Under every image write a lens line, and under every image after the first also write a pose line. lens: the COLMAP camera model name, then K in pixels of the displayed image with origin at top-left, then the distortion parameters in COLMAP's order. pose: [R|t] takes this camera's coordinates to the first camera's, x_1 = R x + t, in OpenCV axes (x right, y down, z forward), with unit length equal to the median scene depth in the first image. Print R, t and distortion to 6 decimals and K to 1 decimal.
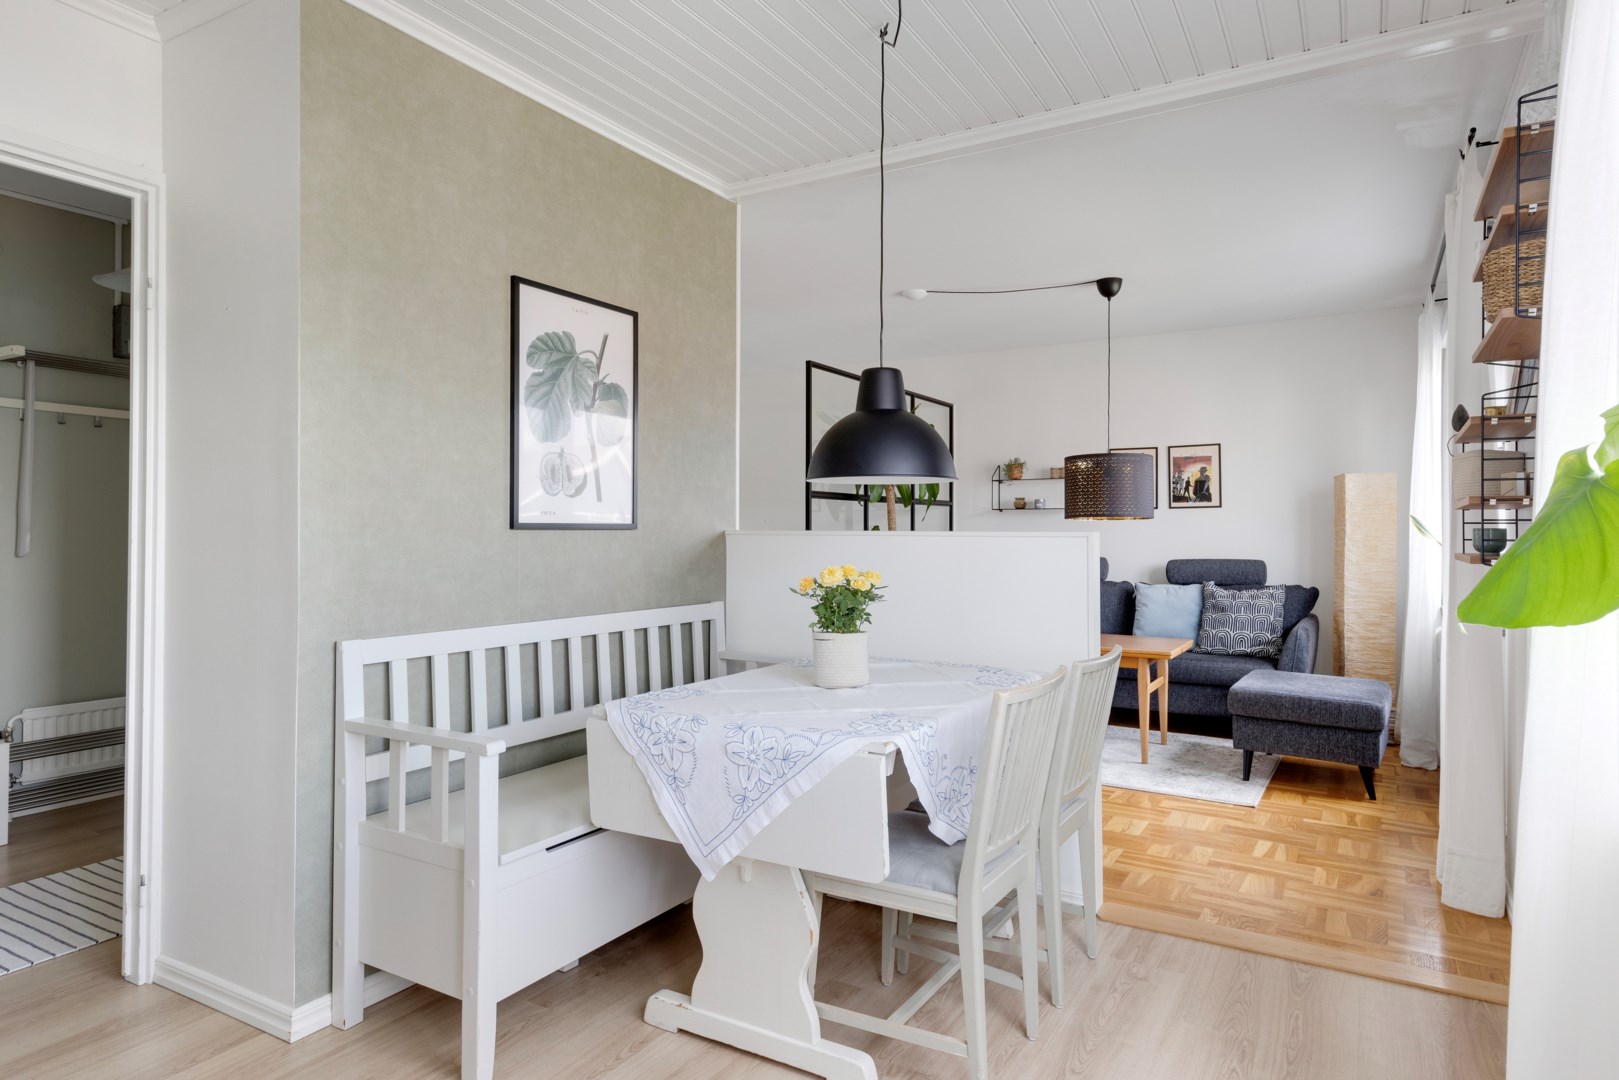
lens RADIAL K [[905.7, 0, 783.2], [0, 905.7, 524.1], [0, 0, 1]] dist [0.014892, 0.000118]
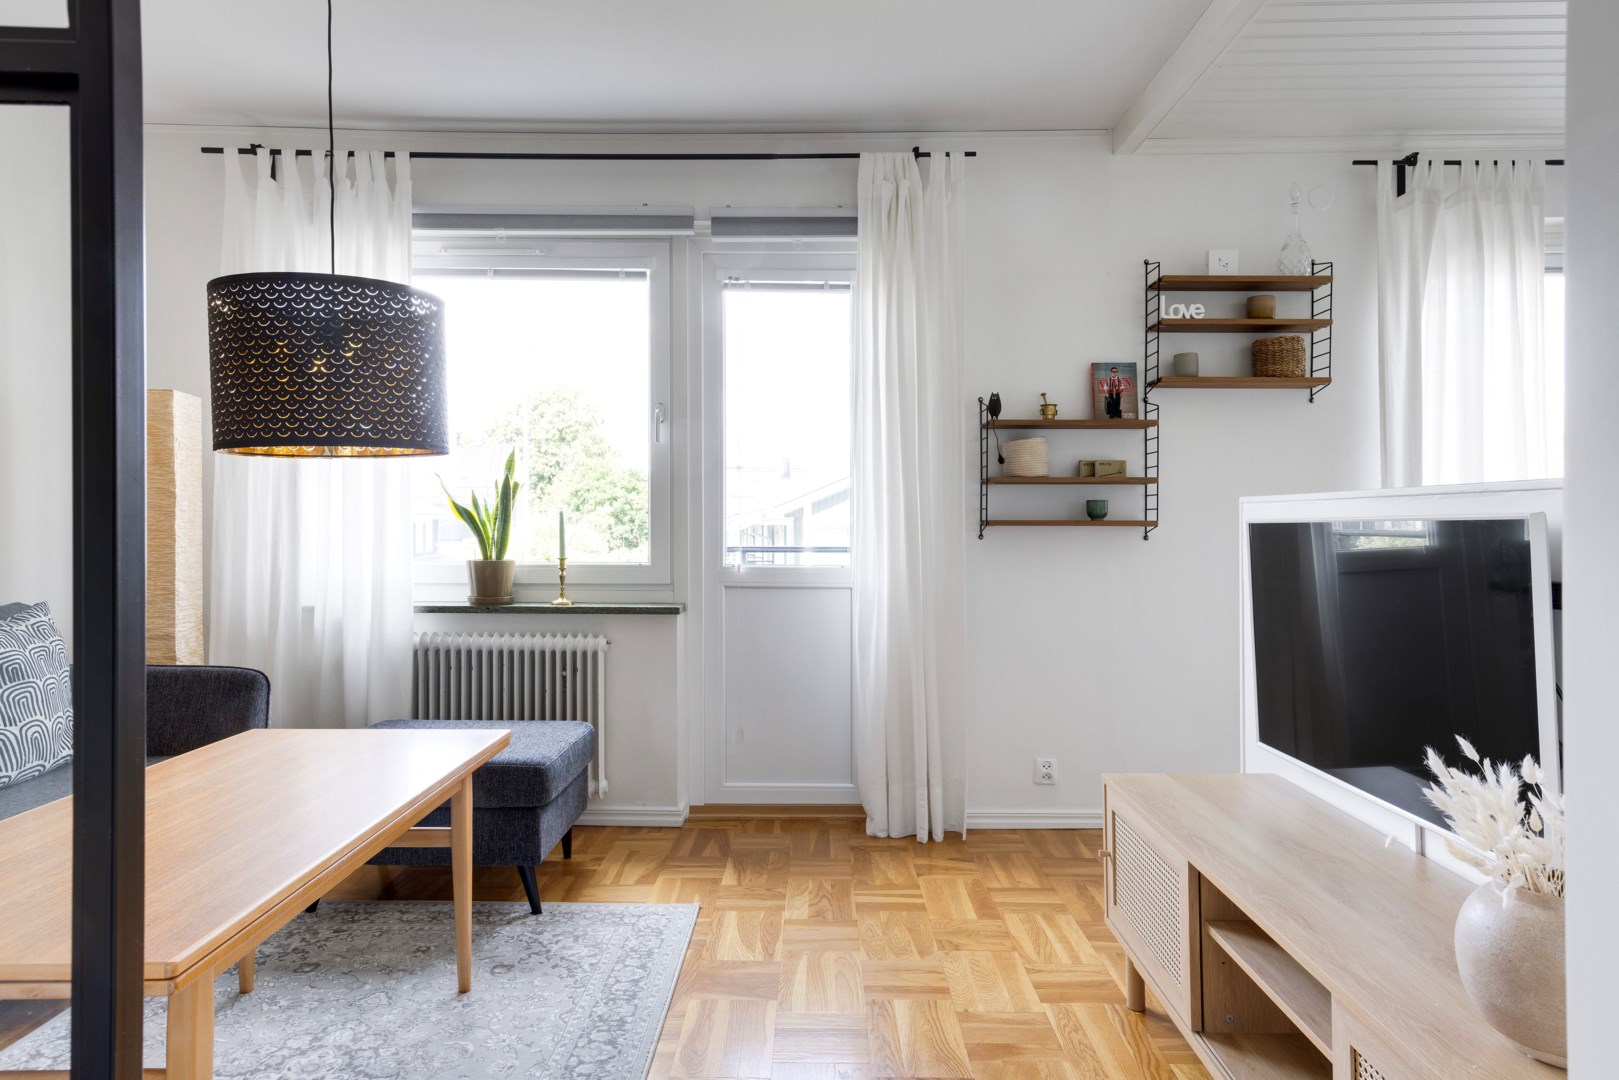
lens RADIAL K [[1008.1, 0, 790.0], [0, 1008.1, 513.2], [0, 0, 1]] dist [0.031083, -0.009735]
pose [[-0.525257, -0.003209, 0.850937, -0.147324], [-0.015630, 0.999861, -0.005877, 0.022871], [-0.850800, -0.016387, -0.525234, 1.283902]]
